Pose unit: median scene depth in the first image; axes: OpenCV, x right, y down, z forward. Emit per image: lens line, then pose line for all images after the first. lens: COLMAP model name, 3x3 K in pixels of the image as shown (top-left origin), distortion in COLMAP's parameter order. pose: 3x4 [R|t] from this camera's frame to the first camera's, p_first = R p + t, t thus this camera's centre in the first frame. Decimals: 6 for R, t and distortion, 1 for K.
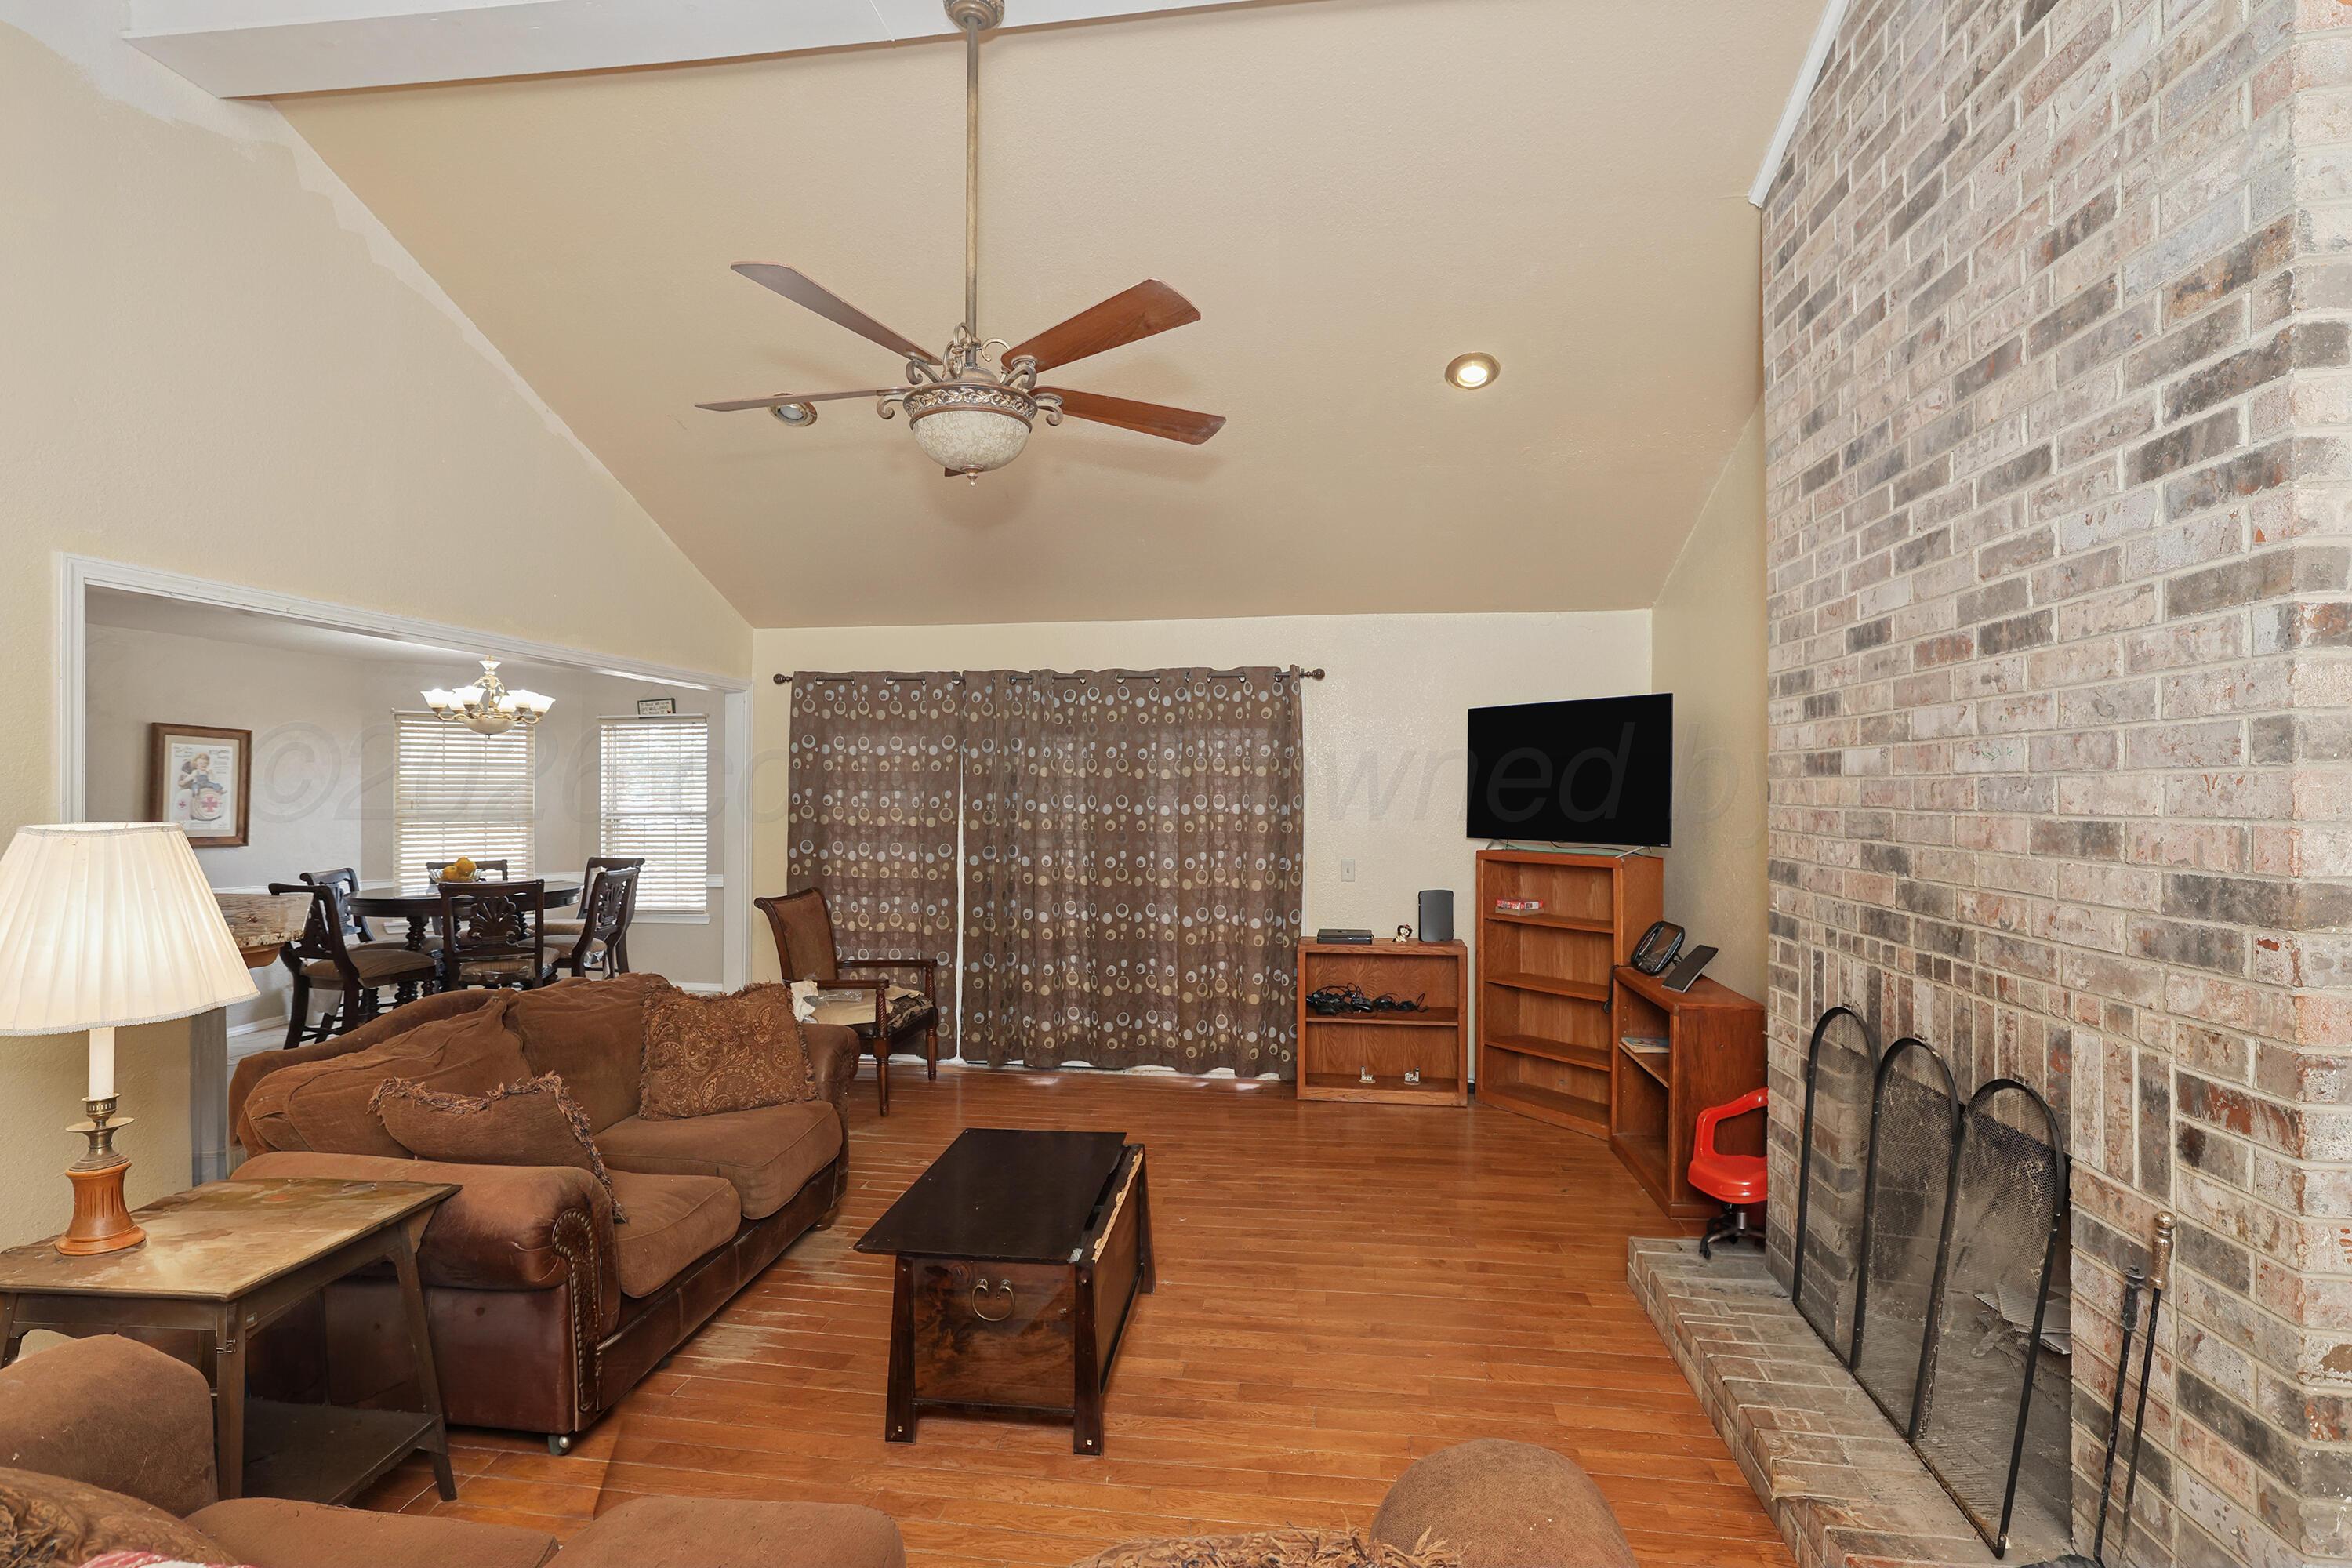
lens RADIAL K [[1120.8, 0, 1169.8], [0, 1120.8, 814.4], [0, 0, 1]] dist [-0.041209, 0.022109]
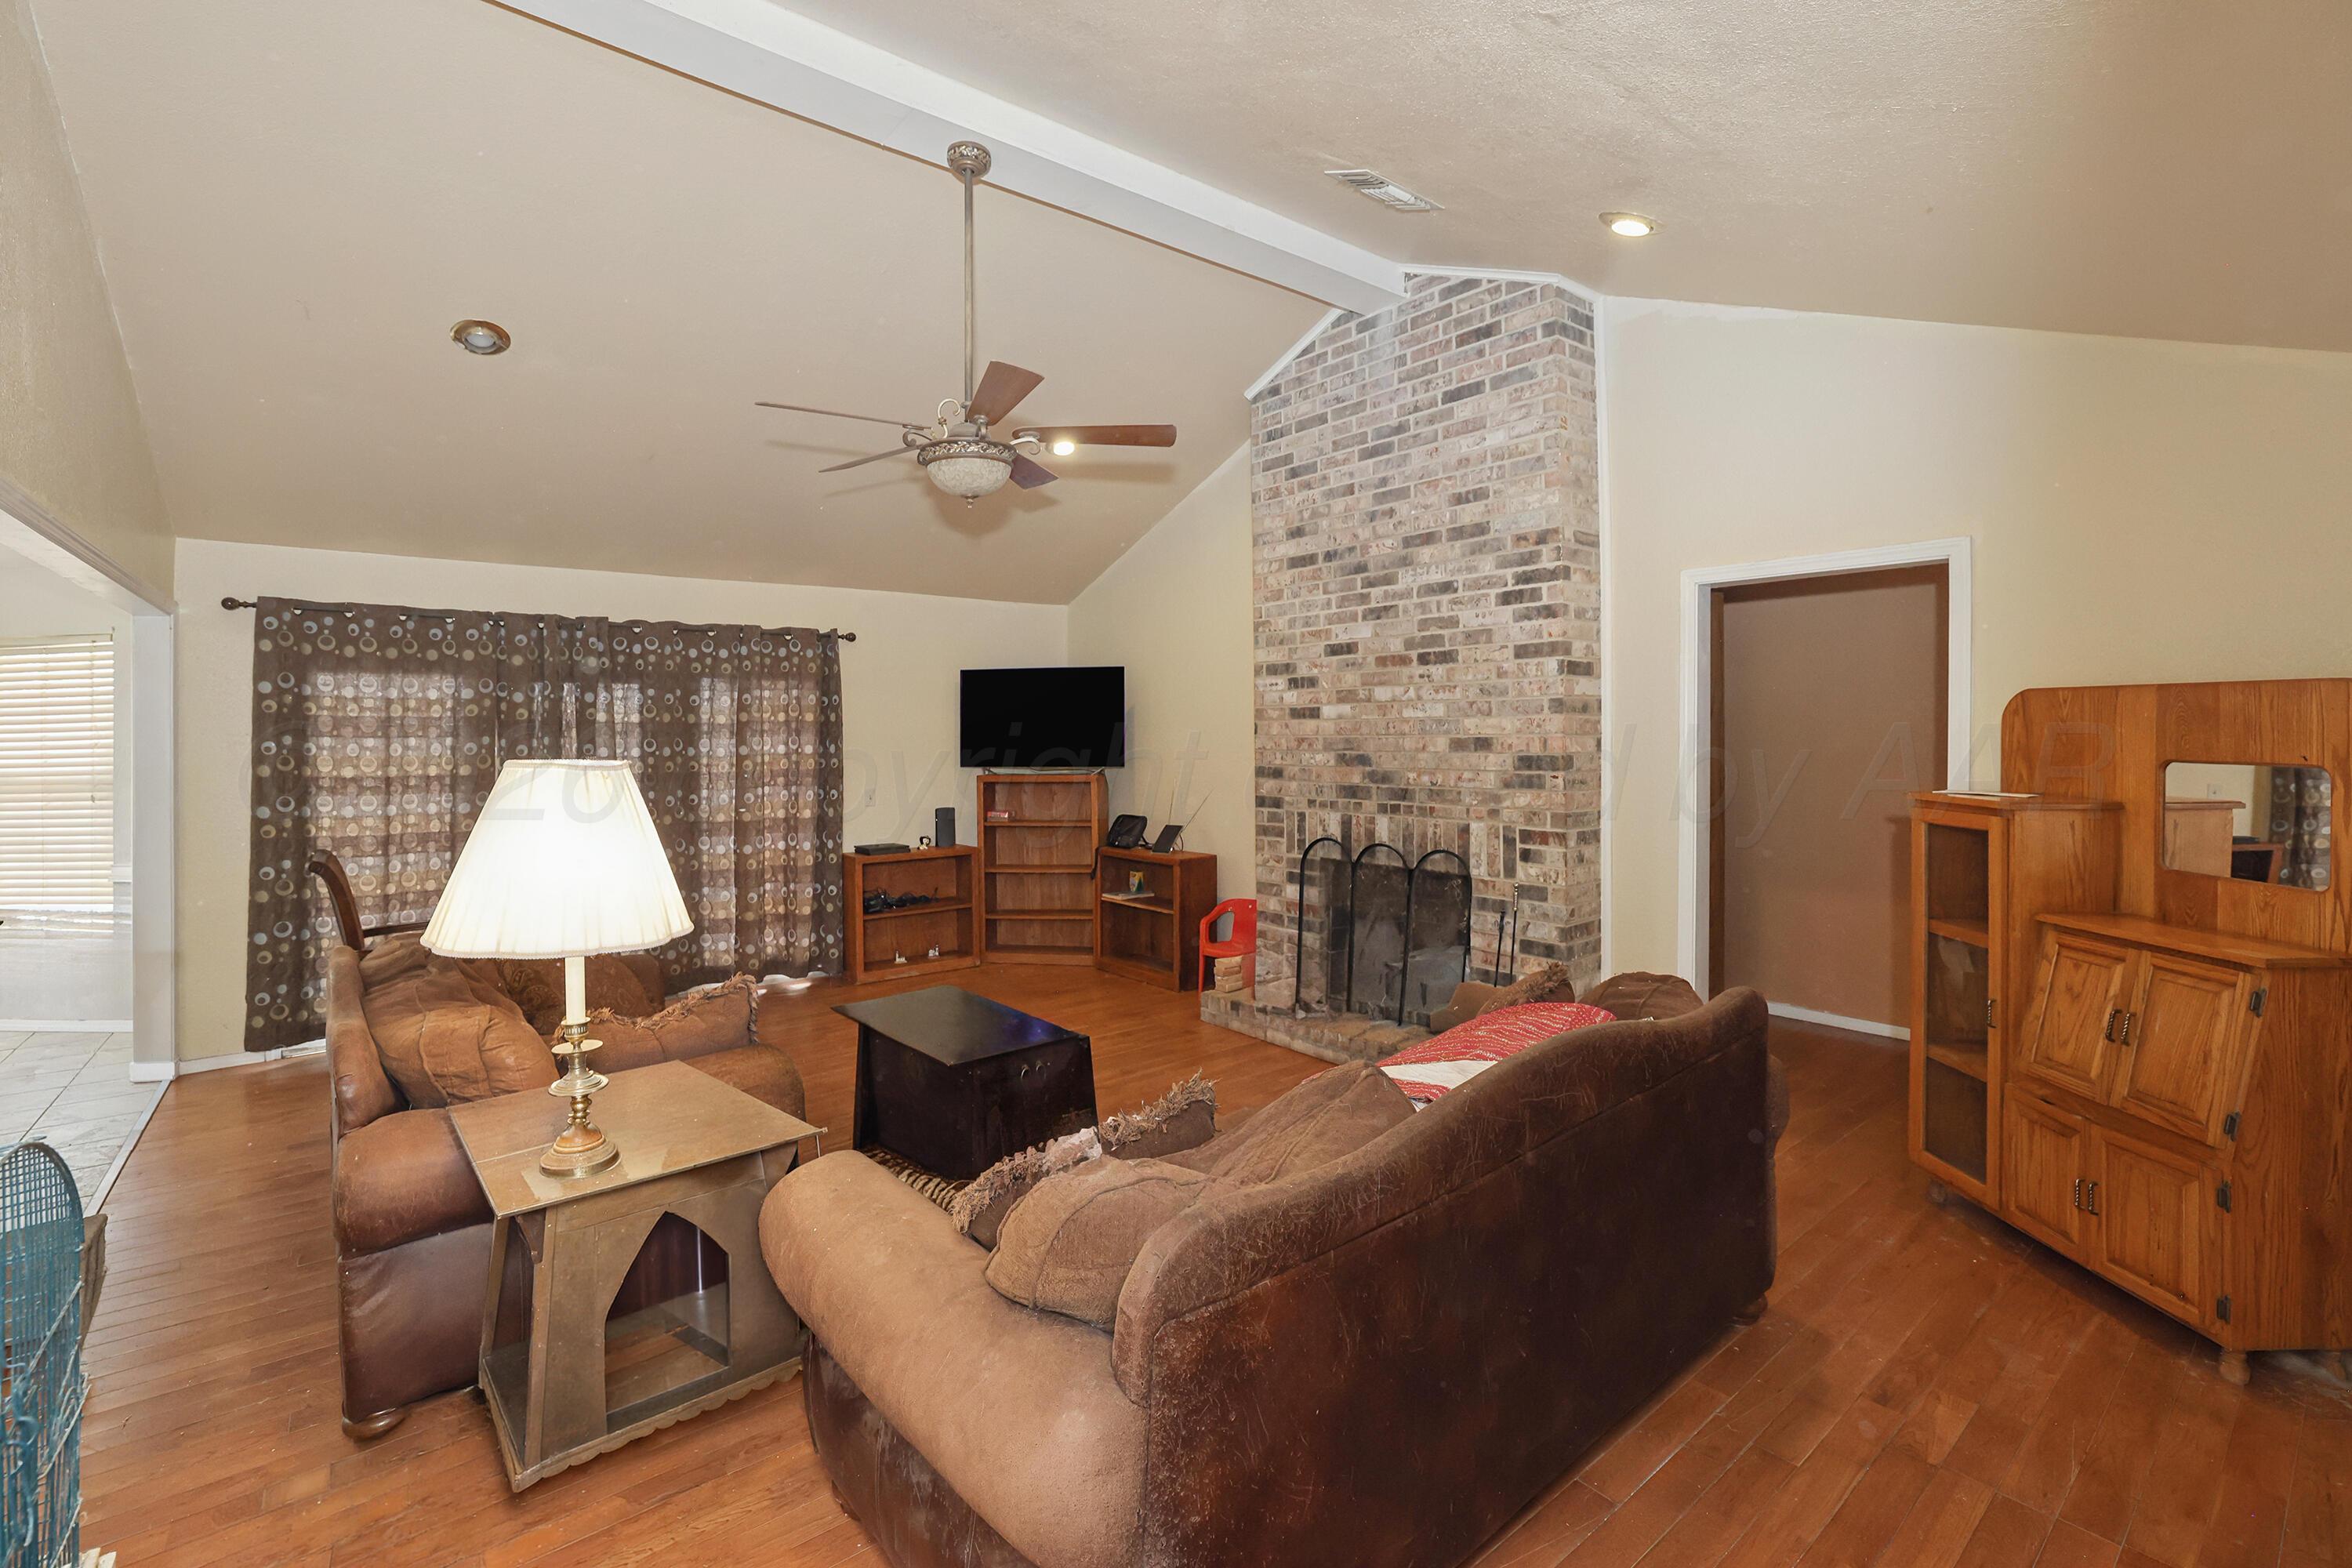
lens RADIAL K [[1057.0, 0, 1176.0], [0, 1057.0, 784.0], [0, 0, 1]] dist [-0.062173, 0.023285]
pose [[0.669787, -0.041875, 0.741372, -0.980601], [0.025731, 0.999118, 0.033186, 0.011266], [-0.742107, -0.003151, 0.670274, -0.059560]]
